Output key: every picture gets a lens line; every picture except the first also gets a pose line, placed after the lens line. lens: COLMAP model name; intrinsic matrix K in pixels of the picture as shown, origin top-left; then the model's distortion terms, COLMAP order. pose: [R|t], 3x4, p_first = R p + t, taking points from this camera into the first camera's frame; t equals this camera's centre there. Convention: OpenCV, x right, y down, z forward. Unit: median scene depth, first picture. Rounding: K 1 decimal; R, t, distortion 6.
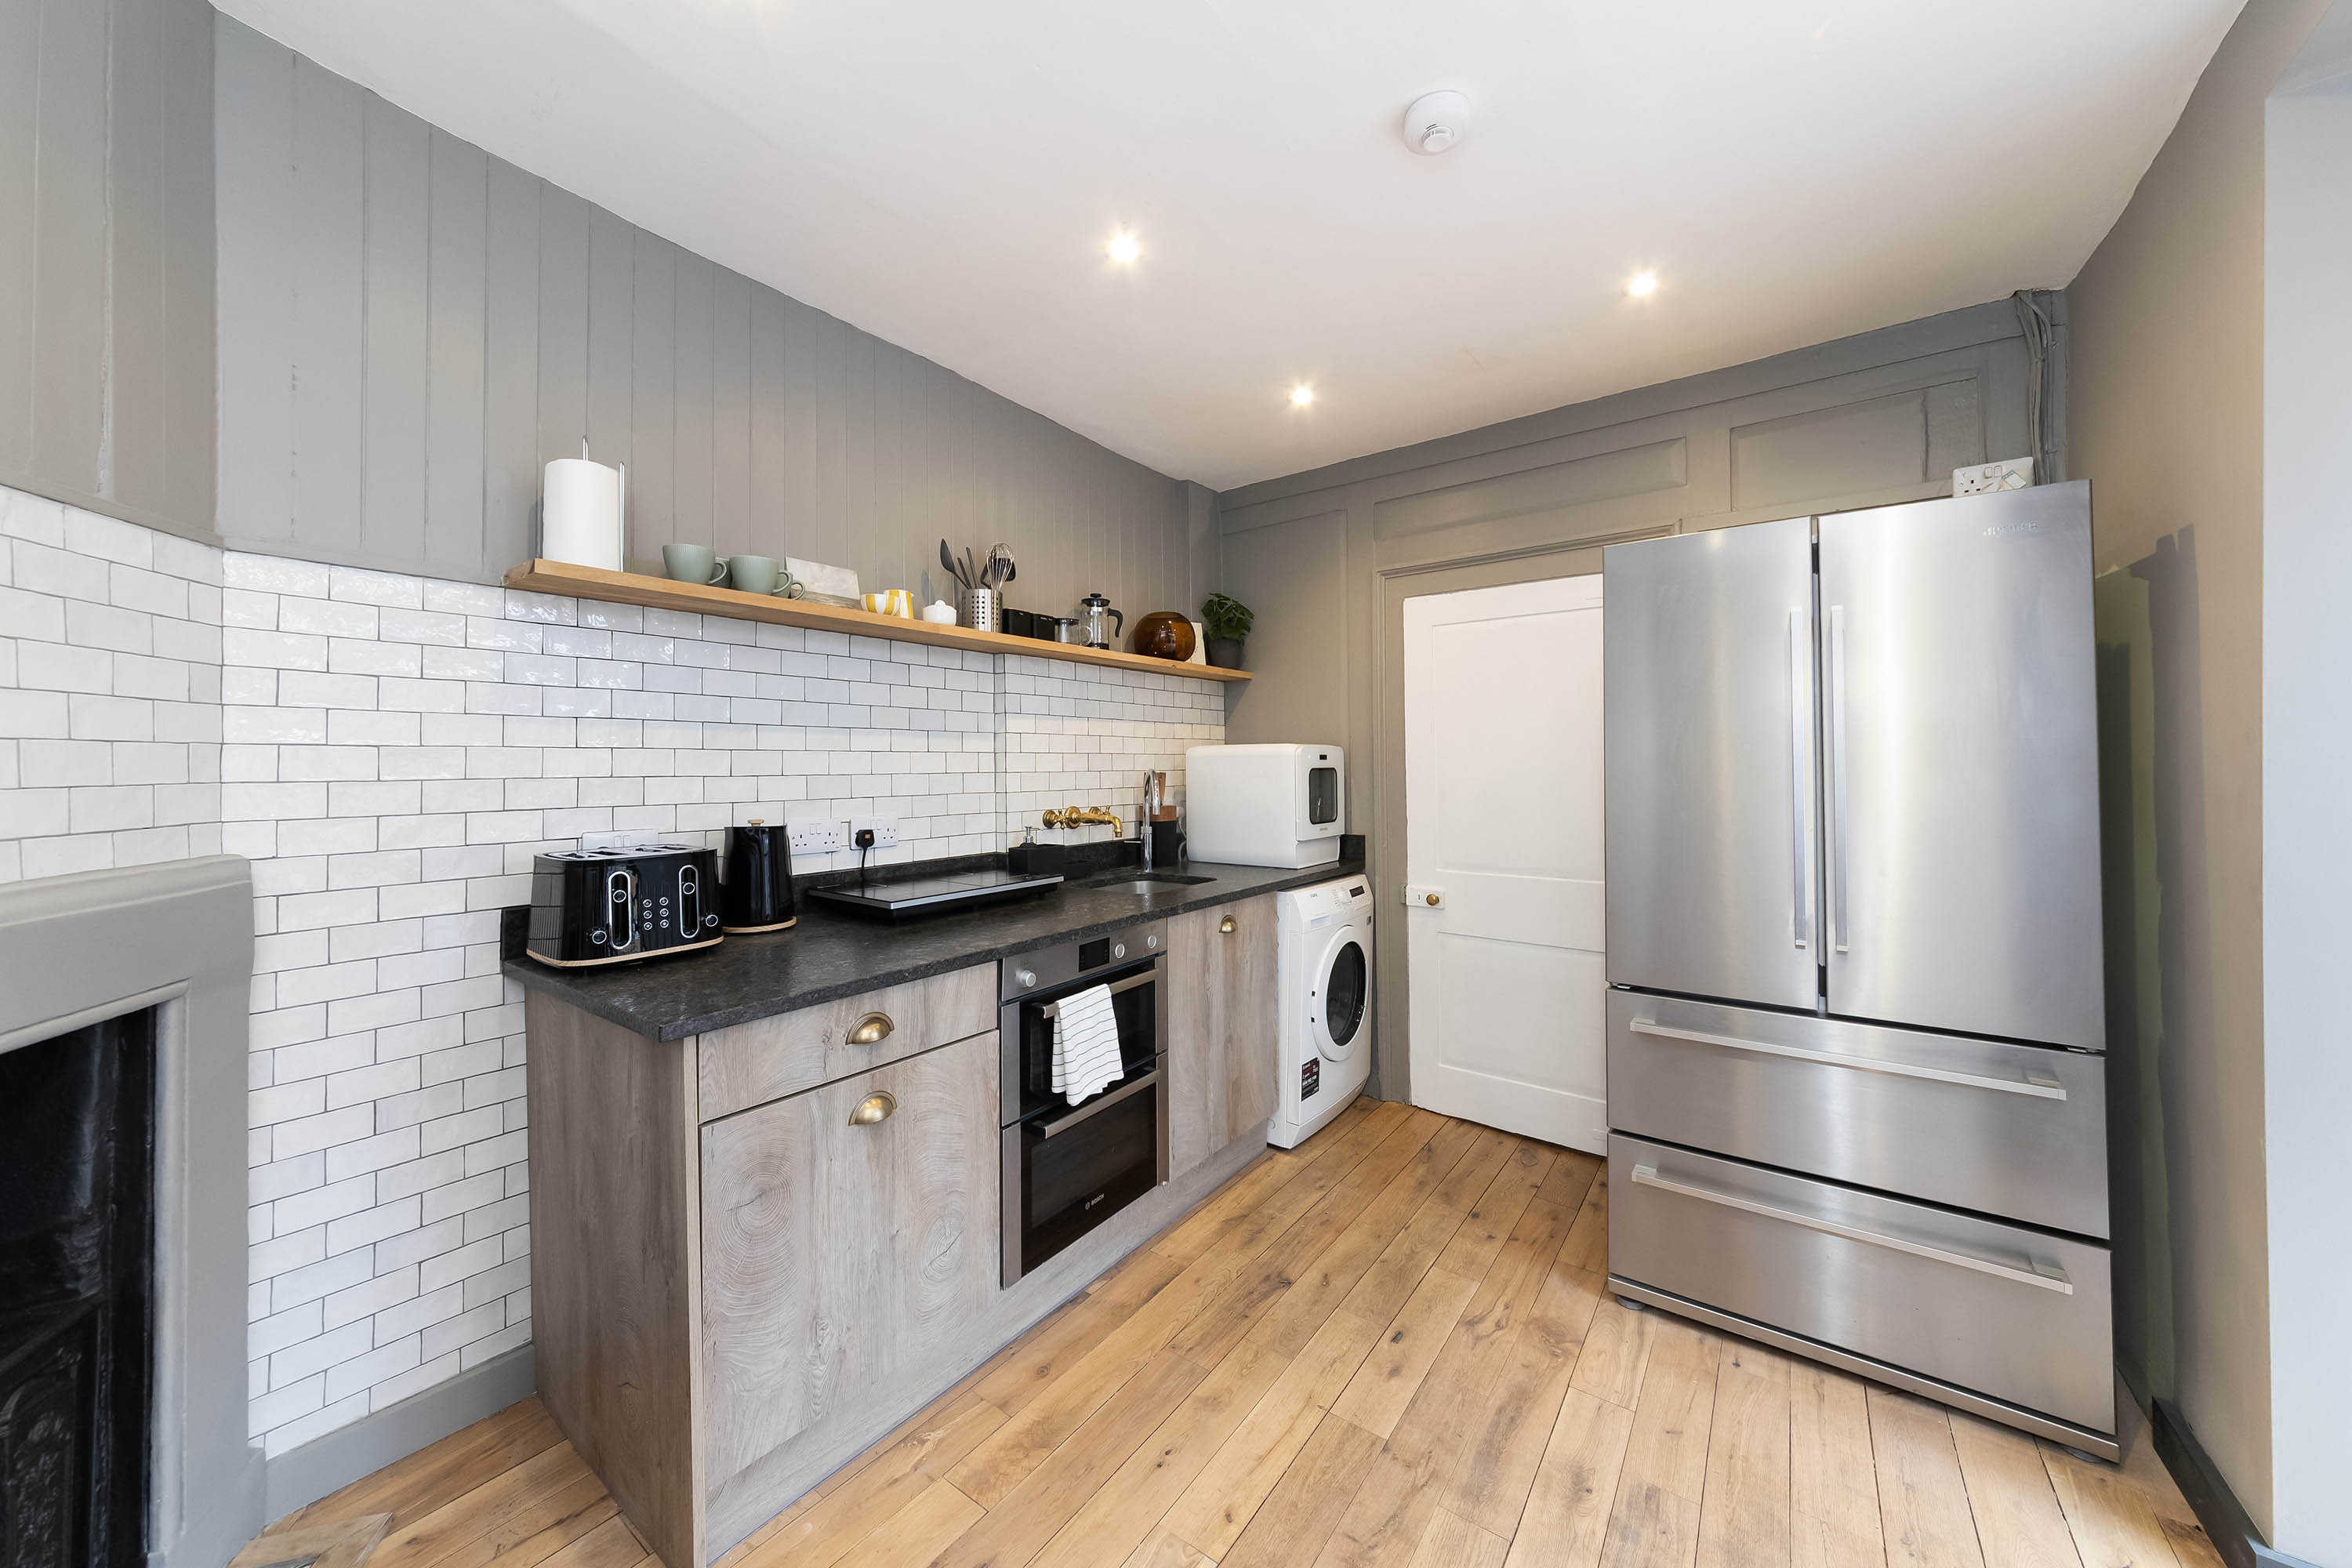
lens RADIAL K [[895.5, 0, 1138.0], [0, 895.5, 759.0], [0, 0, 1]] dist [-0.000602, -0.000157]
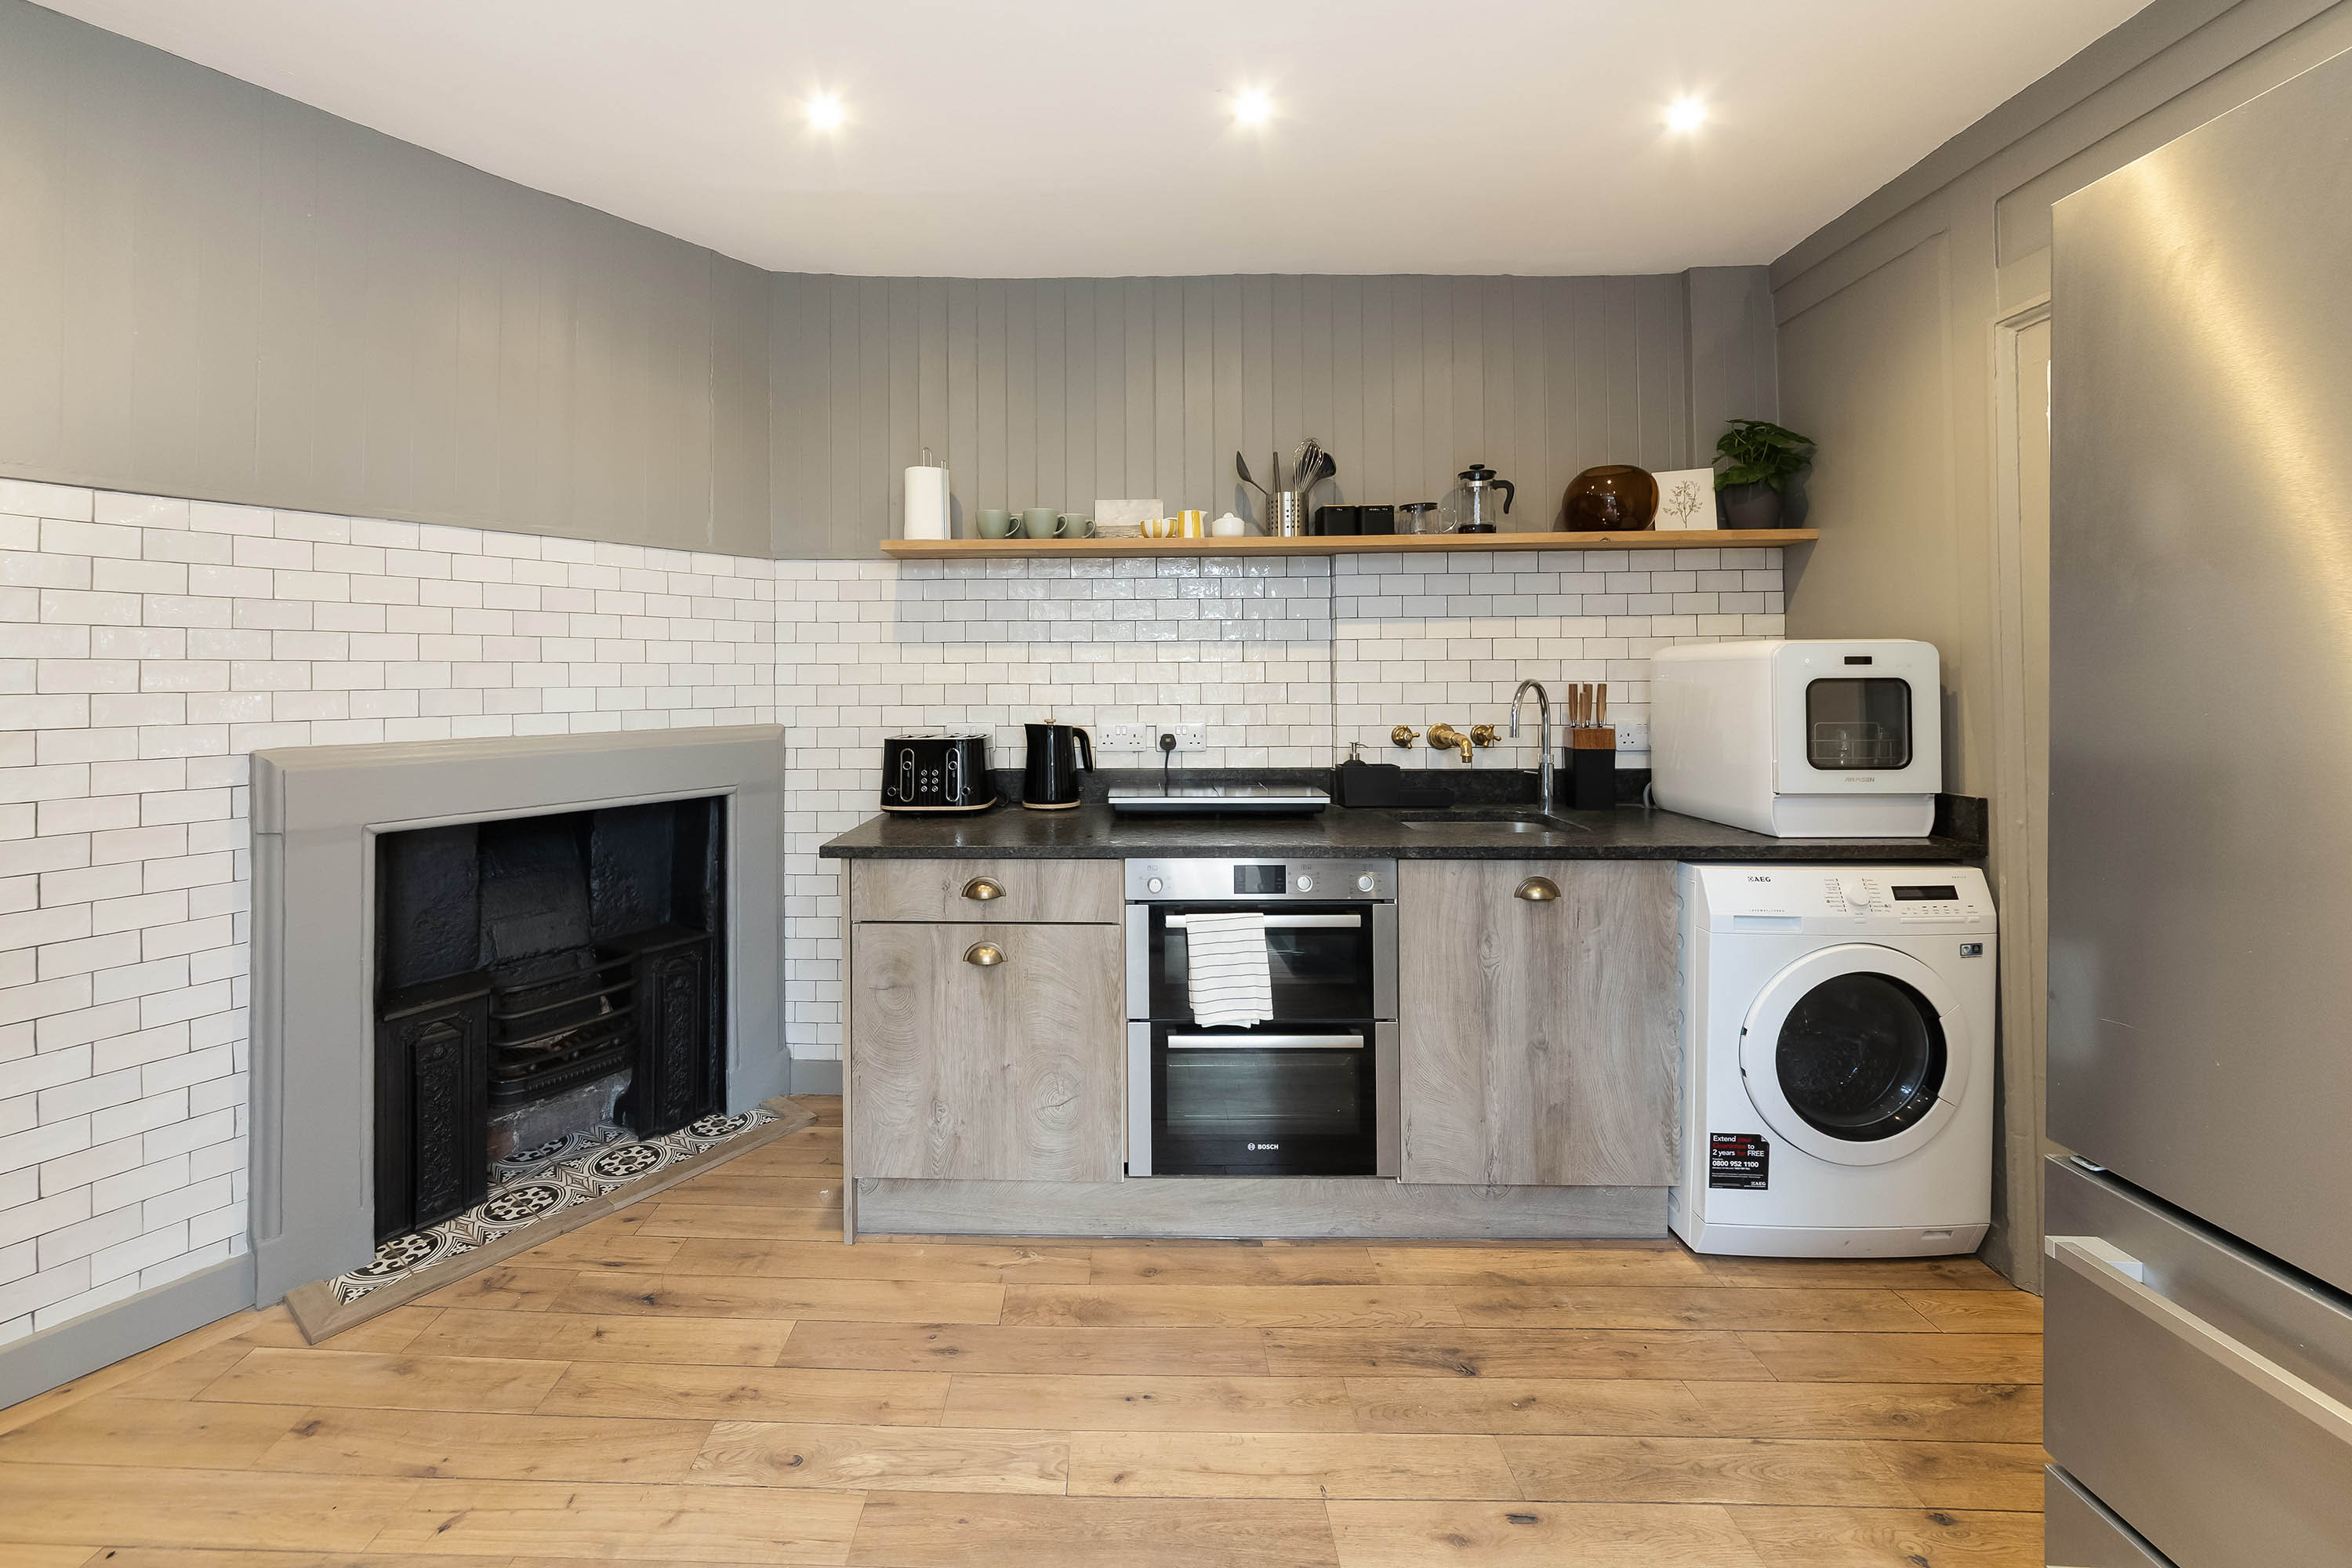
lens RADIAL K [[921.8, 0, 1066.9], [0, 921.8, 675.1], [0, 0, 1]] dist [0.001156, -0.000158]
pose [[0.551867, -0.004020, -0.833923, 0.560042], [0.006644, 0.999978, -0.000424, 0.006530], [0.833906, -0.005307, 0.551881, 0.273896]]
